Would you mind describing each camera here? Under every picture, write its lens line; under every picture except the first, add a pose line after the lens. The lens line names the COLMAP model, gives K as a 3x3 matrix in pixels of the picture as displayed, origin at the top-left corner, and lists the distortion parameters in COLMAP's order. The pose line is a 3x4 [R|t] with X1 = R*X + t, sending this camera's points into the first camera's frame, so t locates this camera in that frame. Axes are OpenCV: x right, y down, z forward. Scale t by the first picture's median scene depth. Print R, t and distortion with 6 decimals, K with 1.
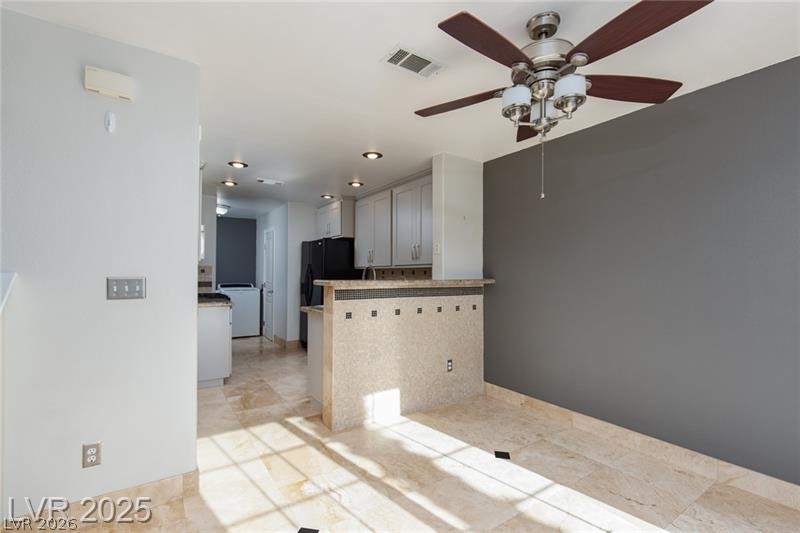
lens RADIAL K [[360.6, 0, 399.0], [0, 360.6, 271.9], [0, 0, 1]] dist [0.007646, -0.000824]
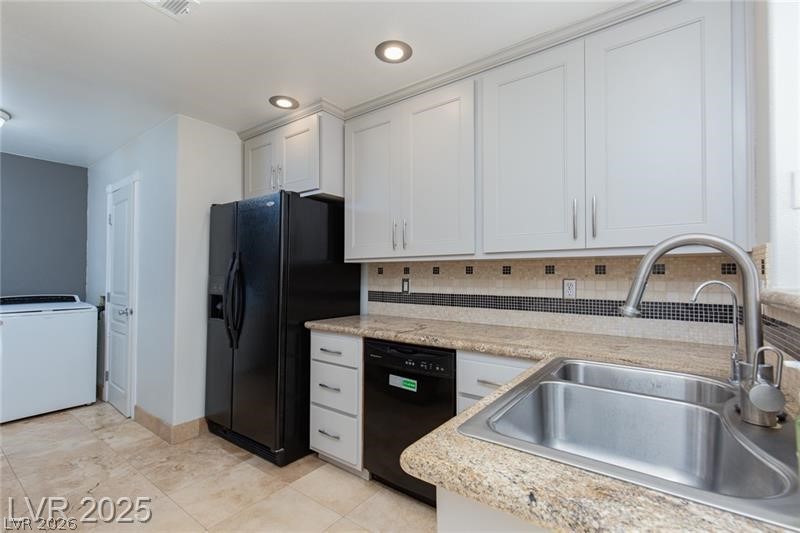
lens RADIAL K [[360.6, 0, 422.2], [0, 360.6, 268.3], [0, 0, 1]] dist [0.007646, -0.000824]
pose [[0.935602, -0.001188, 0.353054, -0.164864], [0.003615, 0.999974, -0.006215, 0.001625], [-0.353038, 0.007091, 0.935582, 0.433674]]
